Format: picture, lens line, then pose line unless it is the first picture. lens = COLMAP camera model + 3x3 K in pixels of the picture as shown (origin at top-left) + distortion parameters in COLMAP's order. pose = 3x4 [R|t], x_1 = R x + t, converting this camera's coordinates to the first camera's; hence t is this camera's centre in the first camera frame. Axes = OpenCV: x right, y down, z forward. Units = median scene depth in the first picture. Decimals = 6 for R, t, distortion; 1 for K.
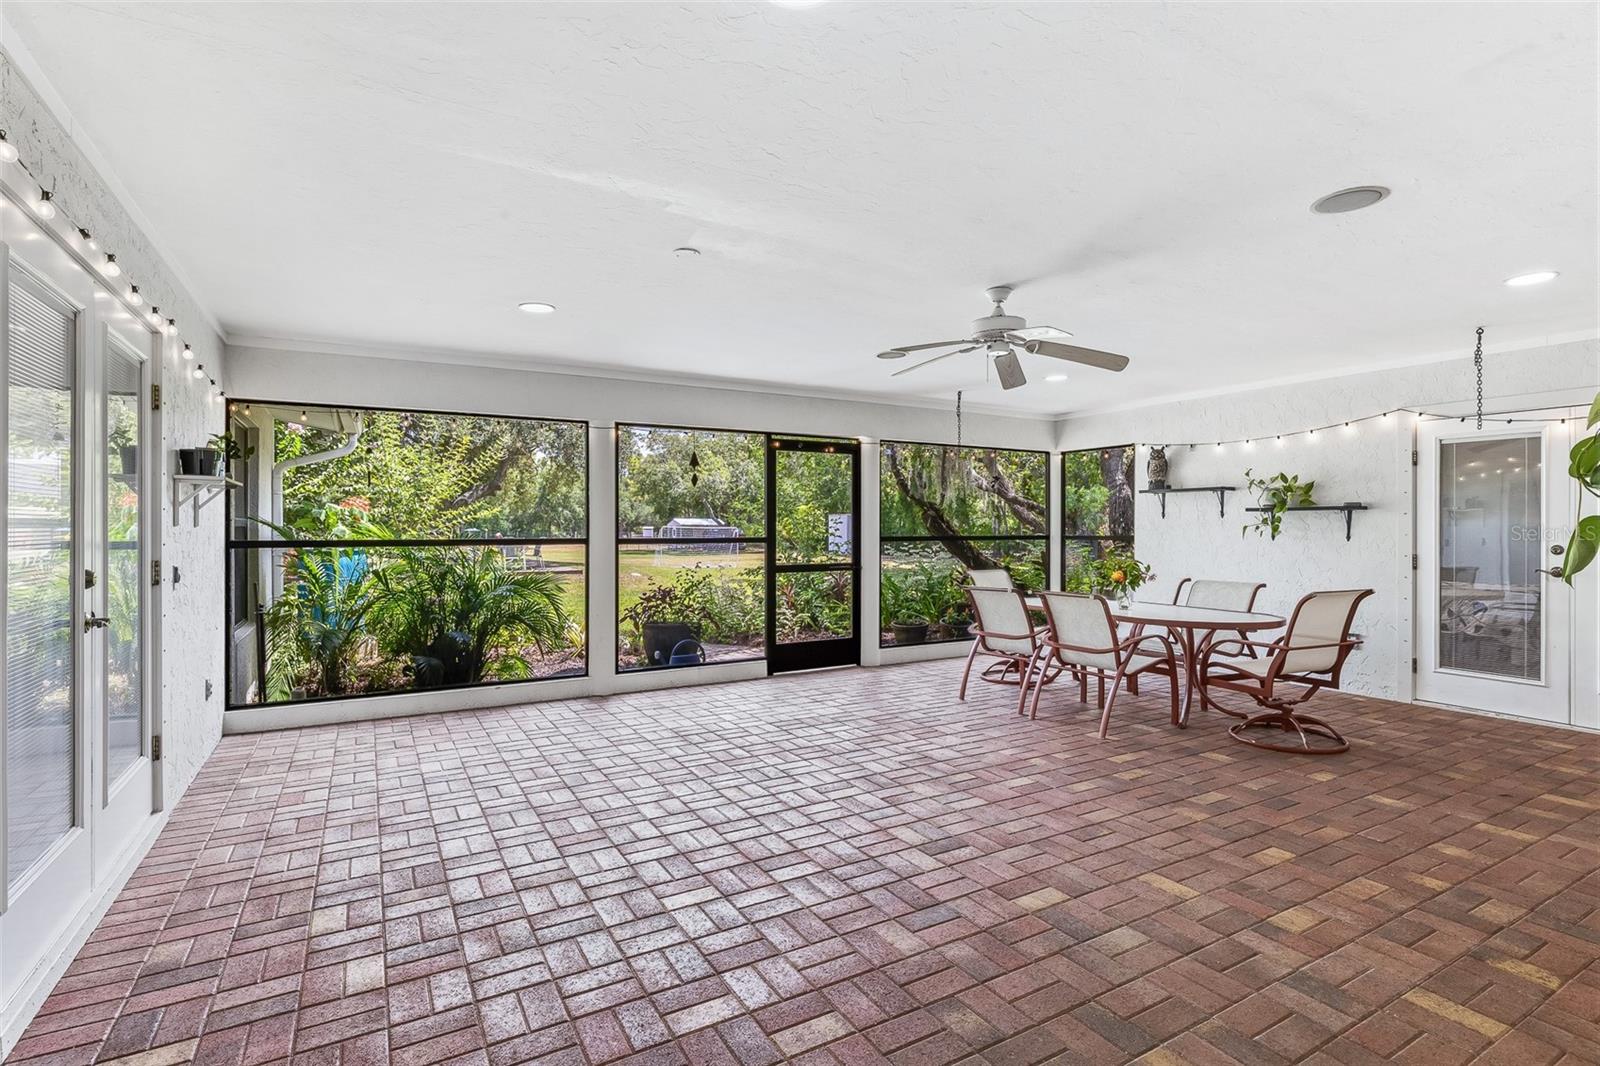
lens RADIAL K [[770.5, 0, 810.5], [0, 770.5, 529.1], [0, 0, 1]] dist [-0.000396, 0.000948]
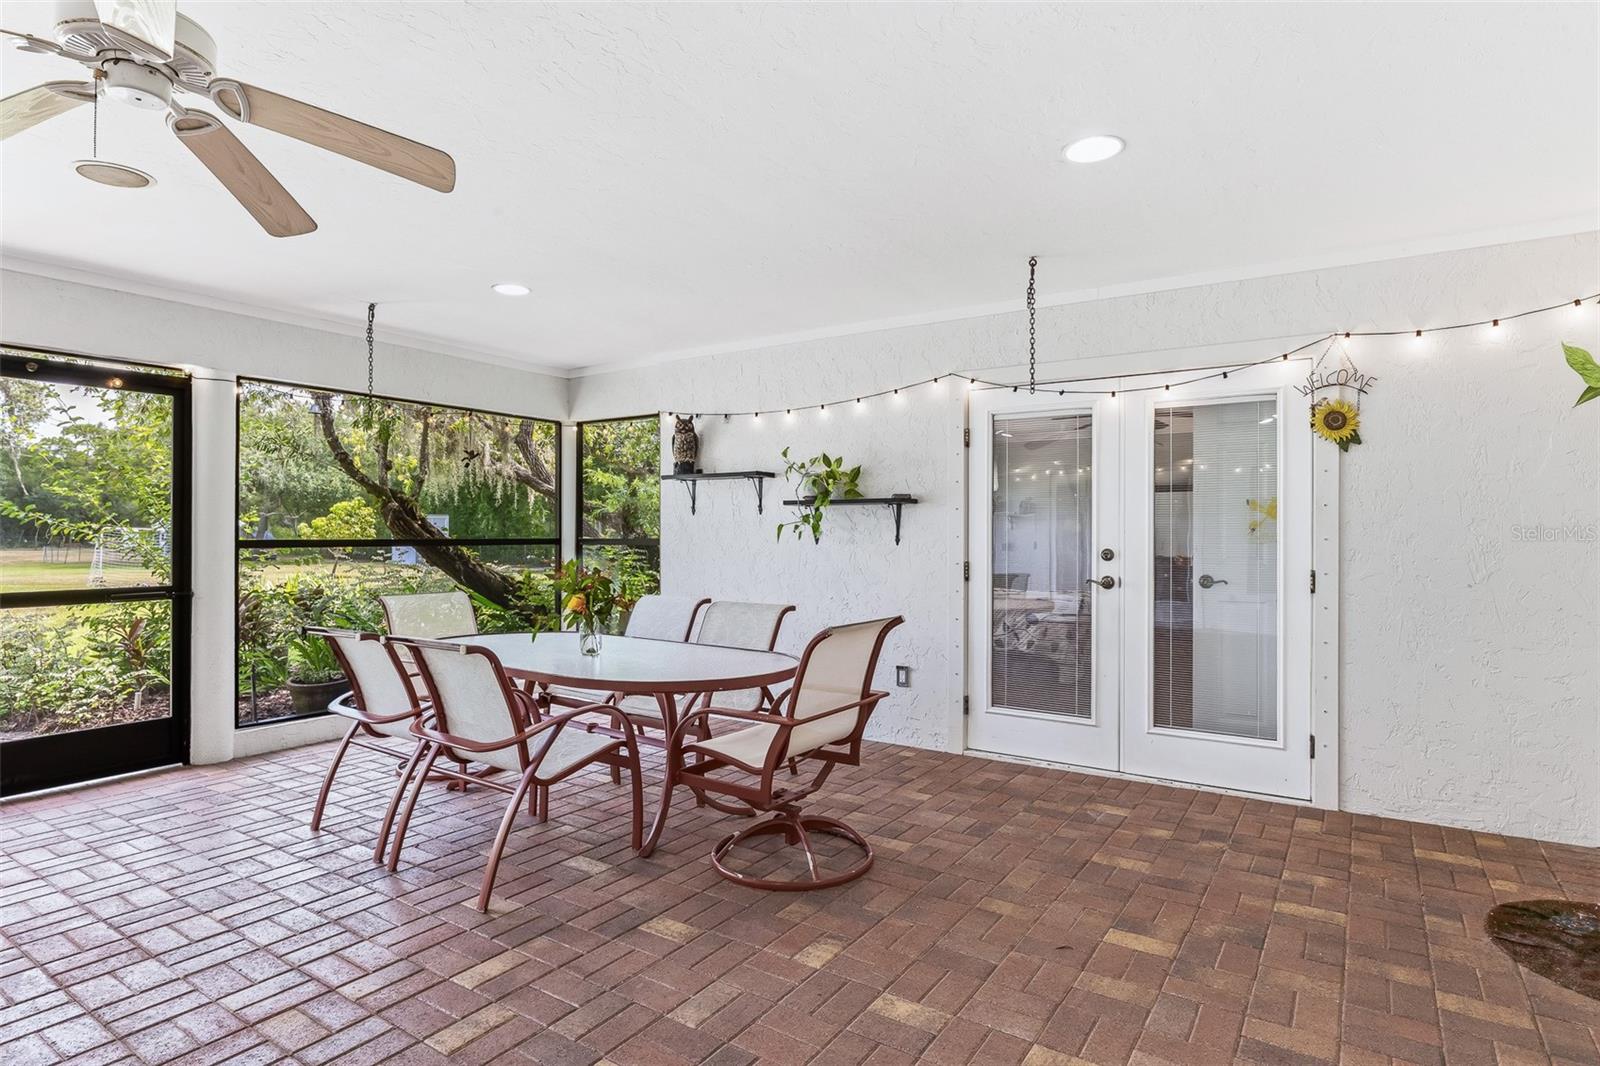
lens RADIAL K [[872.4, 0, 796.5], [0, 872.4, 532.3], [0, 0, 1]] dist [0.004641, 0.000183]
pose [[0.899376, 0.003299, 0.437165, 0.220244], [-0.002357, 0.999994, -0.002698, 0.005399], [-0.437171, 0.001396, 0.899378, 0.254479]]
